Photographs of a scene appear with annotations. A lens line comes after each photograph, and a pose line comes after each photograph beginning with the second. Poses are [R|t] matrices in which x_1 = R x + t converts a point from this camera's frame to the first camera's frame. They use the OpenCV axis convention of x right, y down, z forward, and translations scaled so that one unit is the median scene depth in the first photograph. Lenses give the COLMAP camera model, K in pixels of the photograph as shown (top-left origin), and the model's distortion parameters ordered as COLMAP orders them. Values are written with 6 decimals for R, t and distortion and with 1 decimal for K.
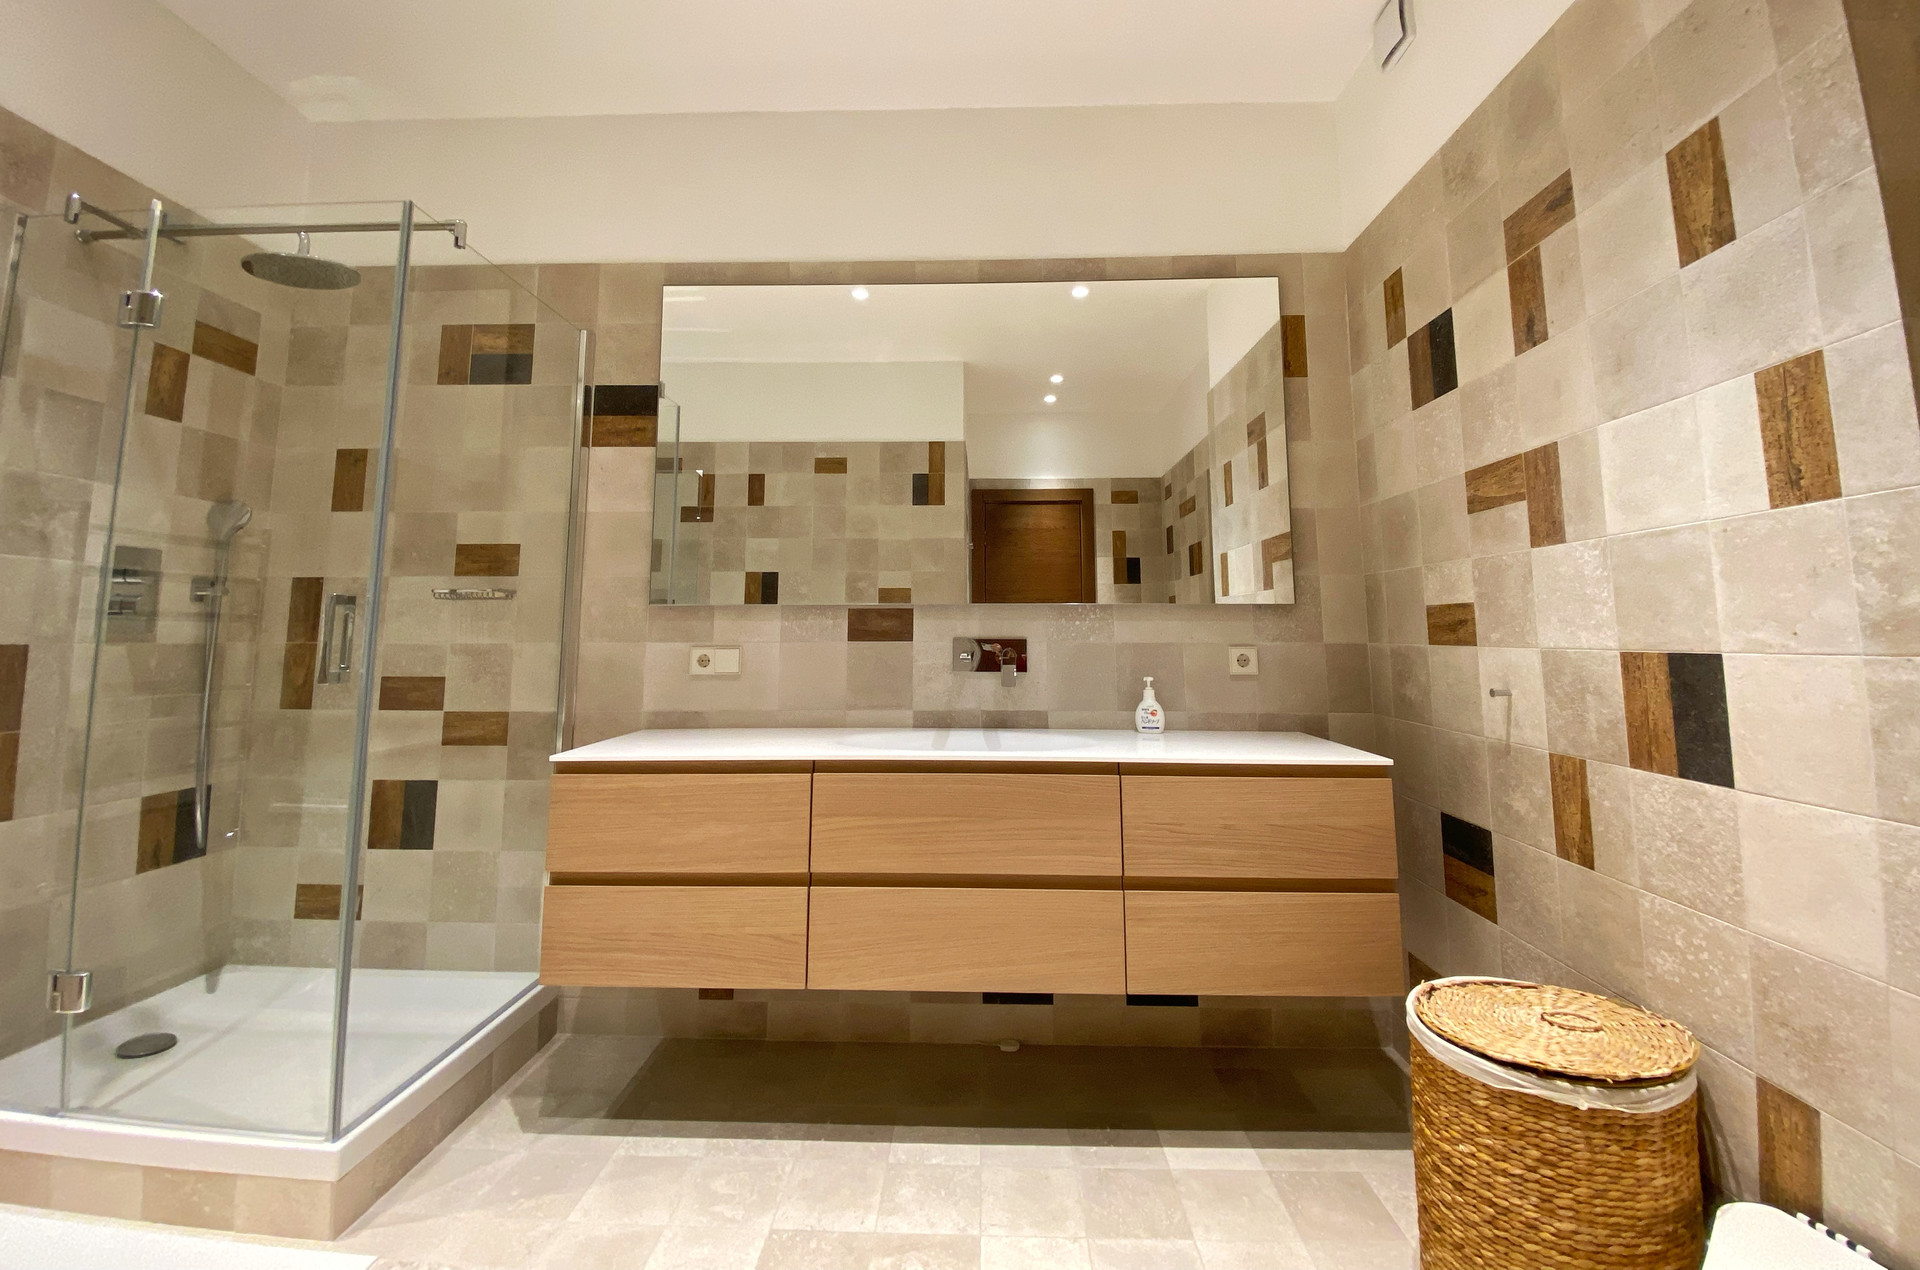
lens RADIAL K [[775.2, 0, 952.9], [0, 775.2, 556.1], [0, 0, 1]] dist [-0.016681, -0.002748]
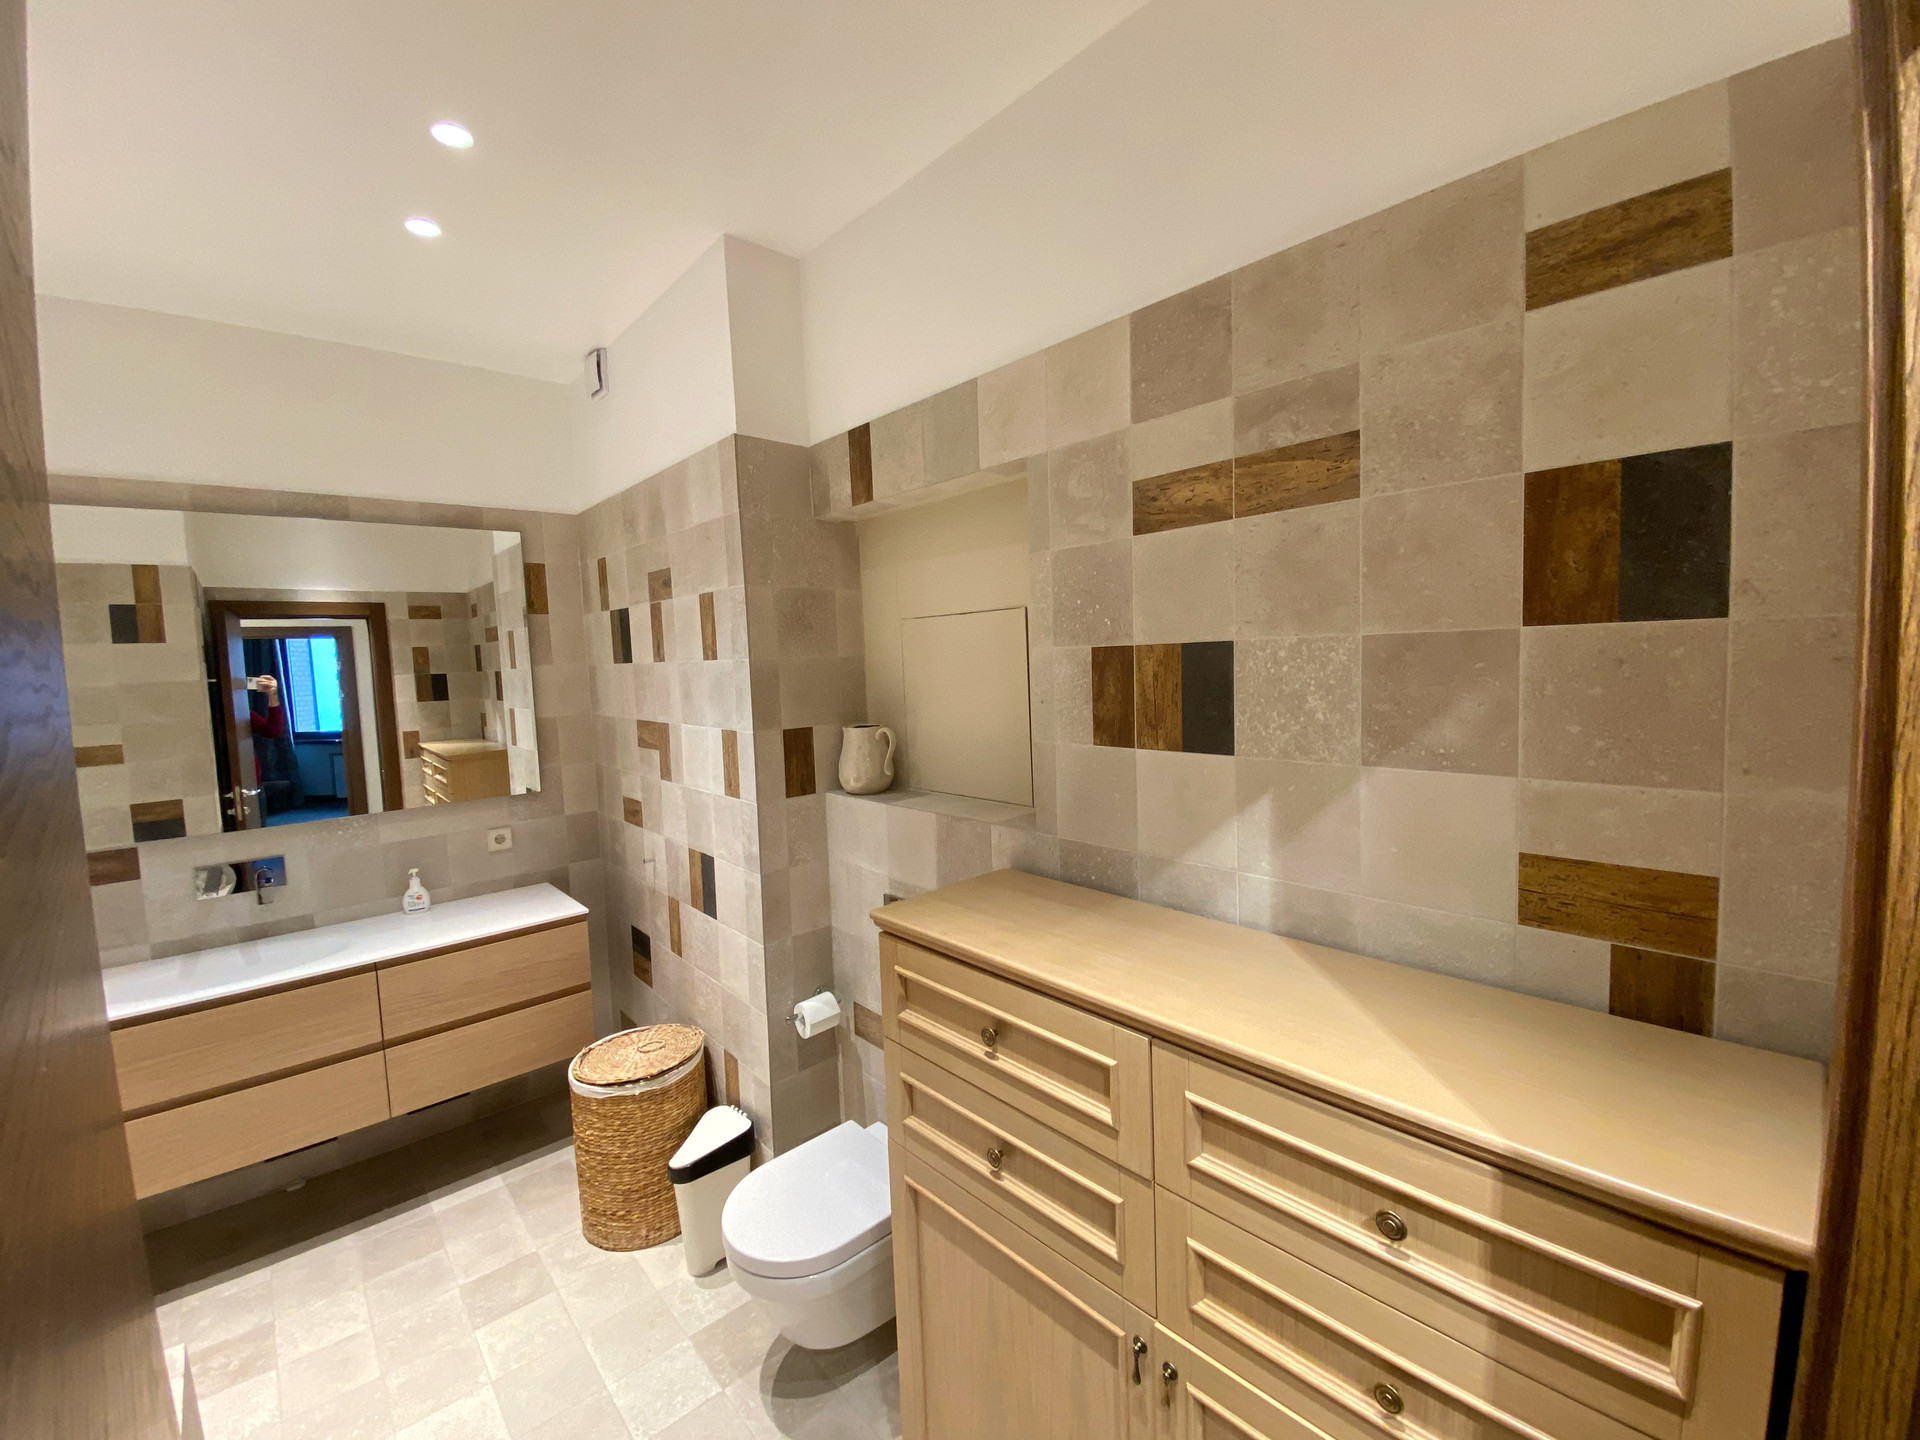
lens RADIAL K [[794.9, 0, 952.1], [0, 794.9, 719.3], [0, 0, 1]] dist [0.011493, -0.001557]
pose [[0.731949, -0.084625, 0.676084, 0.035053], [-0.040343, 0.985134, 0.166985, -0.333484], [-0.680164, -0.149500, 0.717654, -0.490922]]
